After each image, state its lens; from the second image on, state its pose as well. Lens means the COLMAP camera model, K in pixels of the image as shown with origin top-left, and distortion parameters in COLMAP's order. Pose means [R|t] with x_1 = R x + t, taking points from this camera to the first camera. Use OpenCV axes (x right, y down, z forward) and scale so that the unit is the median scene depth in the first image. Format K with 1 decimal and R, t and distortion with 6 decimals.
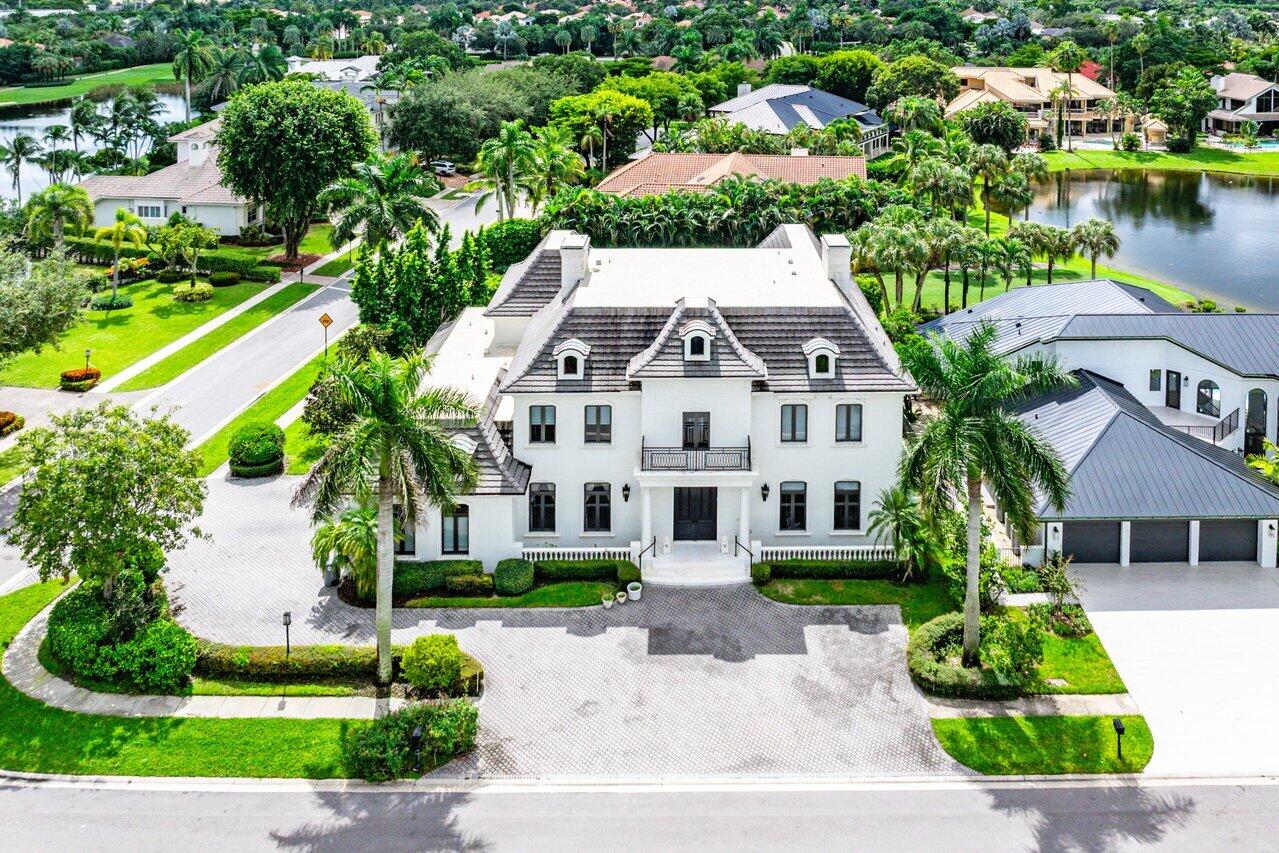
lens RADIAL K [[1102.1, 0, 639.1], [0, 1102.1, 425.7], [0, 0, 1]] dist [-0.017764, -0.011161]
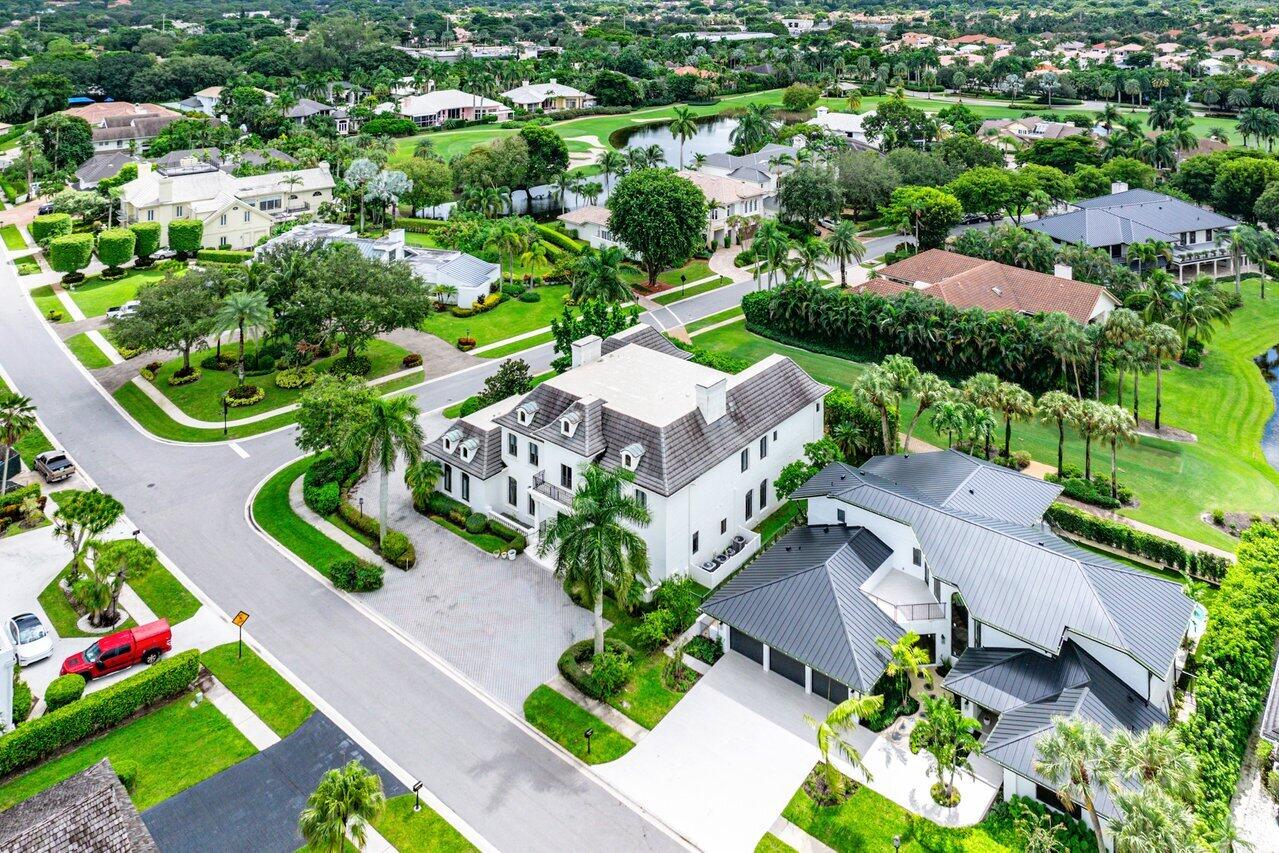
lens RADIAL K [[1102.1, 0, 639.5], [0, 1102.1, 426.7], [0, 0, 1]] dist [-0.017764, -0.011161]
pose [[0.680939, 0.277363, -0.677785, 1.188769], [-0.222124, 0.960129, 0.169745, -0.360118], [0.697842, 0.034966, 0.715398, -0.084613]]
